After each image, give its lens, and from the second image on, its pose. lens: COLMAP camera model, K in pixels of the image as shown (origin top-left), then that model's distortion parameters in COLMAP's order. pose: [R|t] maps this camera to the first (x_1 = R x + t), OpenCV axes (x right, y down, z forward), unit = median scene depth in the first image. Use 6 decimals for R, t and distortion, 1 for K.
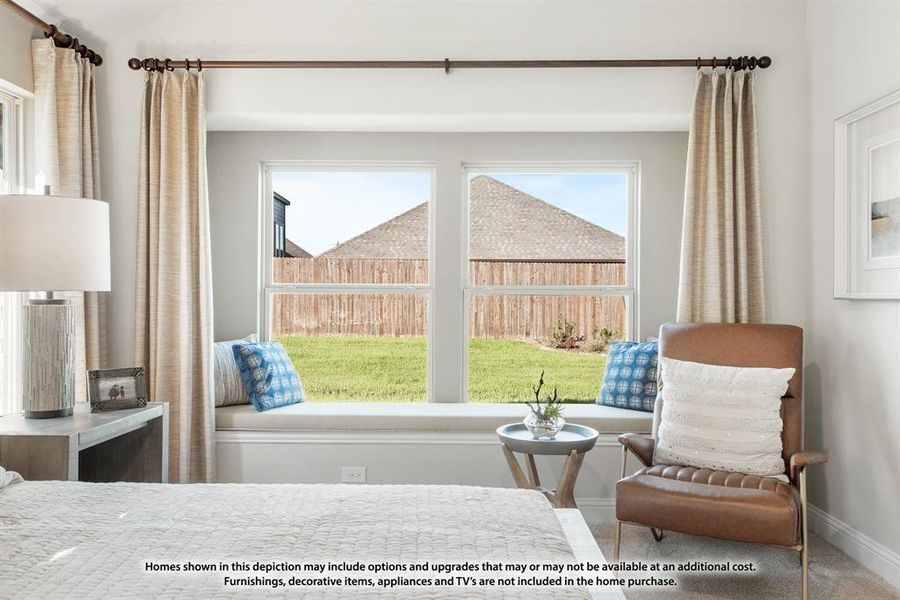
lens RADIAL K [[655.5, 0, 451.2], [0, 655.5, 299.7], [0, 0, 1]] dist [0.012962, -0.001319]
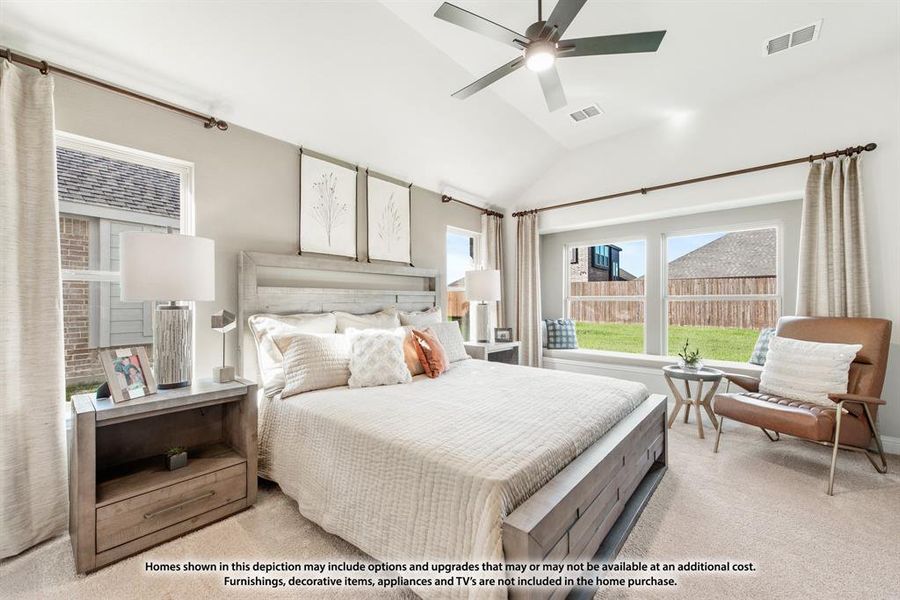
lens RADIAL K [[351.7, 0, 450.5], [0, 351.7, 302.3], [0, 0, 1]] dist [0.002546, -0.000025]
pose [[0.756103, -0.005456, -0.654429, 0.272933], [0.002228, 0.999981, -0.005763, 0.002594], [0.654448, 0.002899, 0.756101, -0.258746]]
